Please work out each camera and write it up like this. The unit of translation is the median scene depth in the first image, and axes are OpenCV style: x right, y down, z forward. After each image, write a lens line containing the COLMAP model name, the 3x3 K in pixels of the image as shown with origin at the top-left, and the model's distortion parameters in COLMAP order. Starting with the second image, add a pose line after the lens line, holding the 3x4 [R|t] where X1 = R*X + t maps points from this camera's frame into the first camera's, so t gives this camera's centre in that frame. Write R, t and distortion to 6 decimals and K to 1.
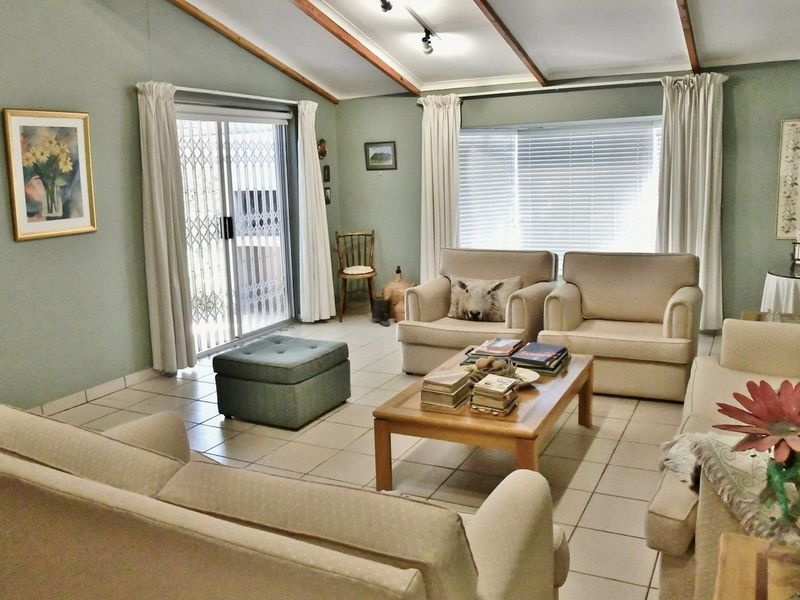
lens RADIAL K [[710.2, 0, 400.3], [0, 710.2, 270.7], [0, 0, 1]] dist [-0.004656, -0.005610]
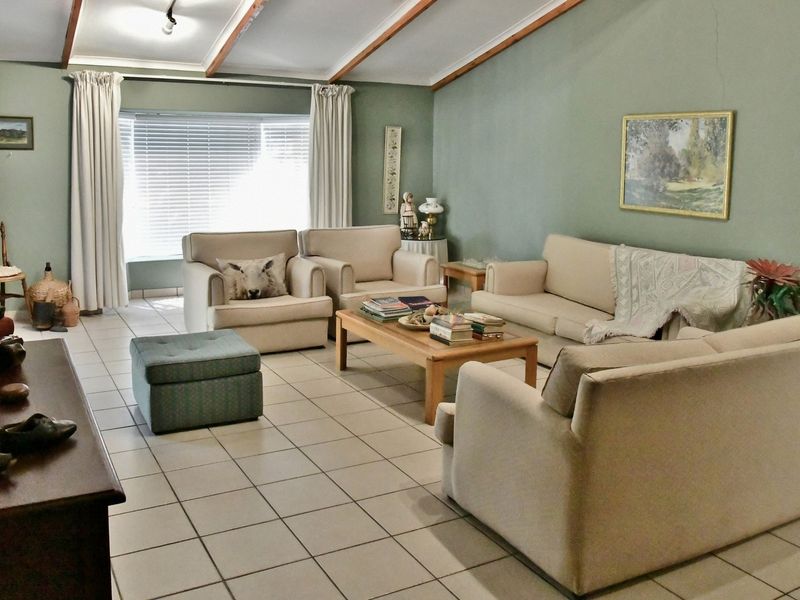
lens RADIAL K [[750.7, 0, 400.5], [0, 750.7, 233.0], [0, 0, 1]] dist [-0.008662, -0.000394]
pose [[0.569041, -0.049582, 0.820813, -0.621911], [0.085516, 0.996336, 0.000899, -0.008264], [-0.817850, 0.069681, 0.571196, 0.169431]]
